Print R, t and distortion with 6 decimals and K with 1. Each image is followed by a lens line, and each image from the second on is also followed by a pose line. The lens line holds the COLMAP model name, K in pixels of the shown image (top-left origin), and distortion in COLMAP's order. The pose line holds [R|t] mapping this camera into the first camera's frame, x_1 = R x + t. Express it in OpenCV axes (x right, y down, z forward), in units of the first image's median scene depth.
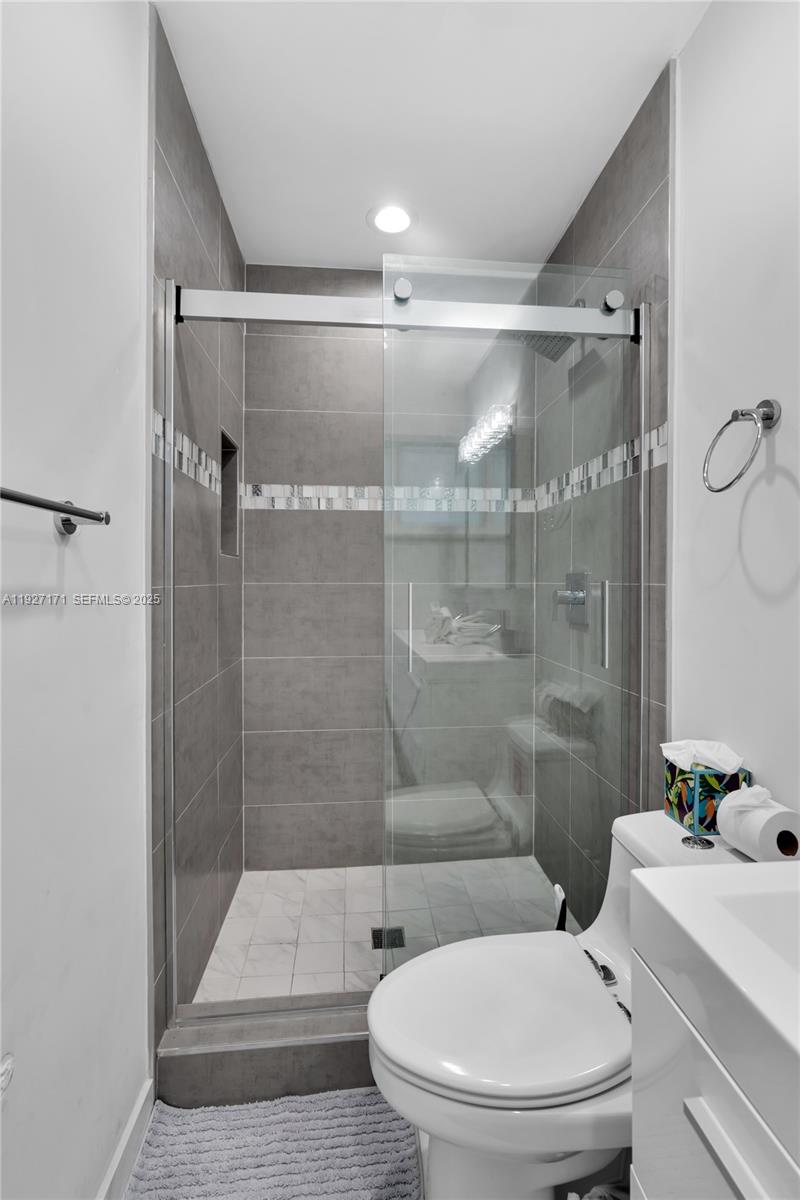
lens RADIAL K [[554.3, 0, 401.2], [0, 554.3, 589.0], [0, 0, 1]] dist [-0.004095, 0.000749]
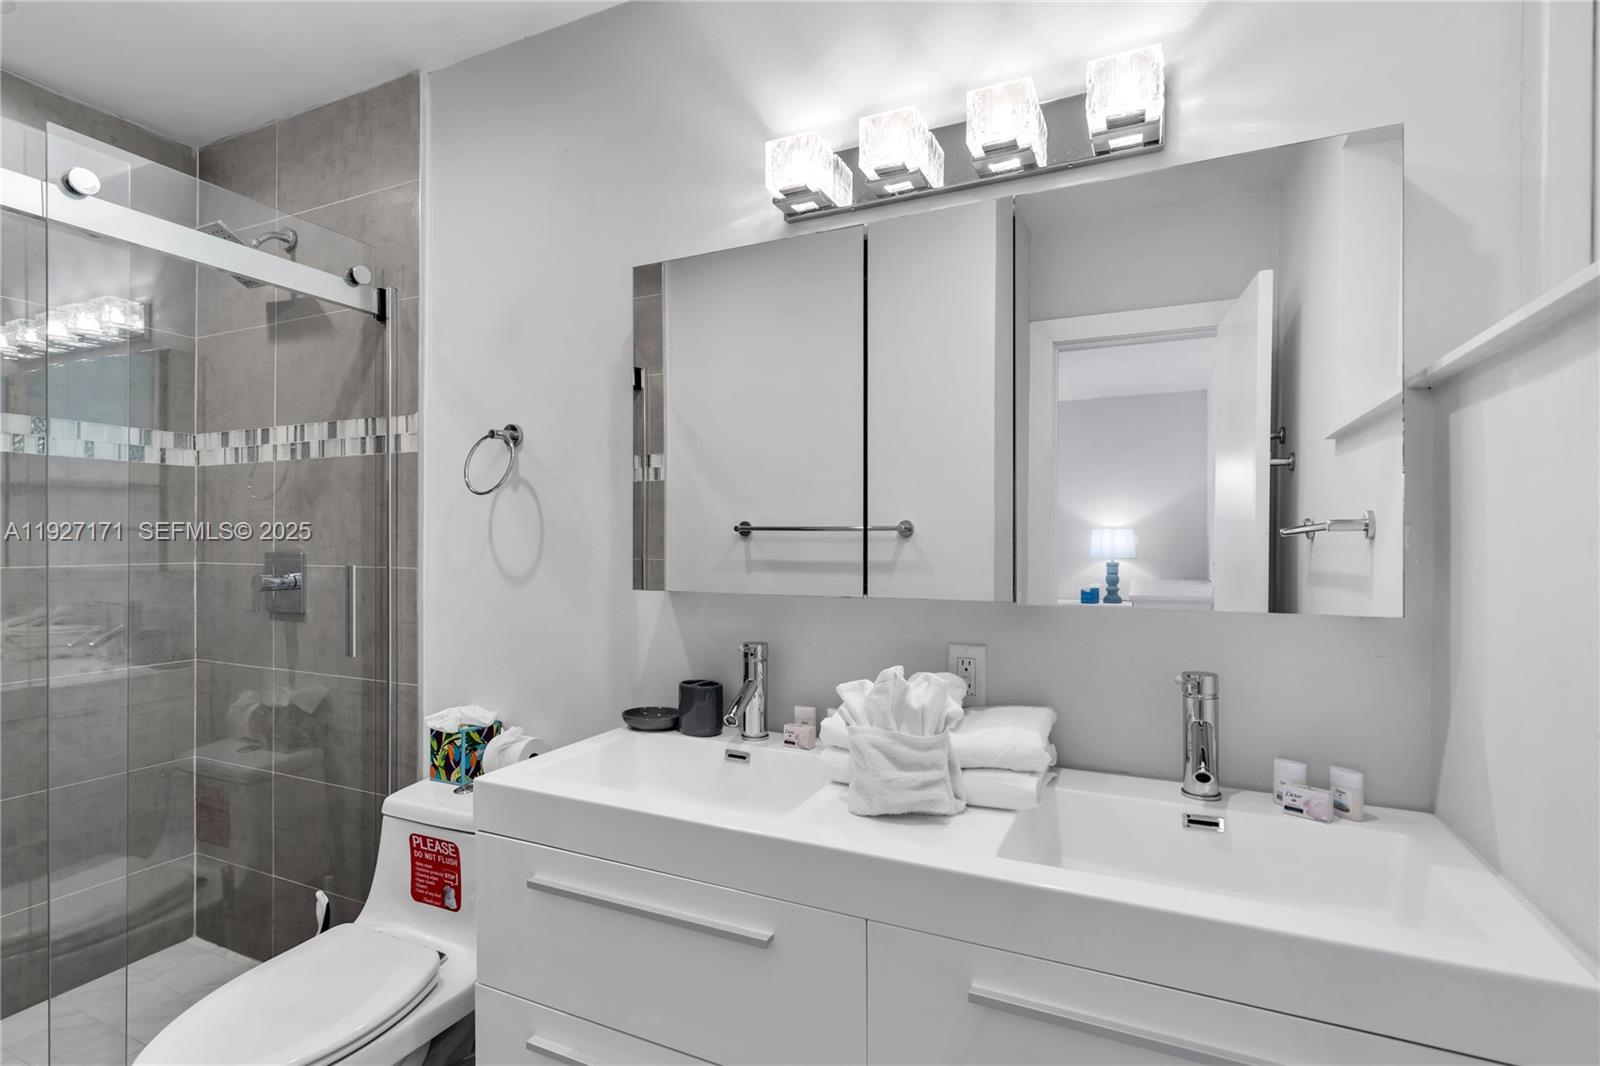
lens RADIAL K [[739.0, 0, 801.1], [0, 739.0, 539.2], [0, 0, 1]] dist [-0.004095, 0.000749]
pose [[0.491631, 0.005886, 0.870784, -0.367573], [0.009614, 0.999880, -0.012186, -0.038259], [-0.870750, 0.014363, 0.491515, -0.305529]]
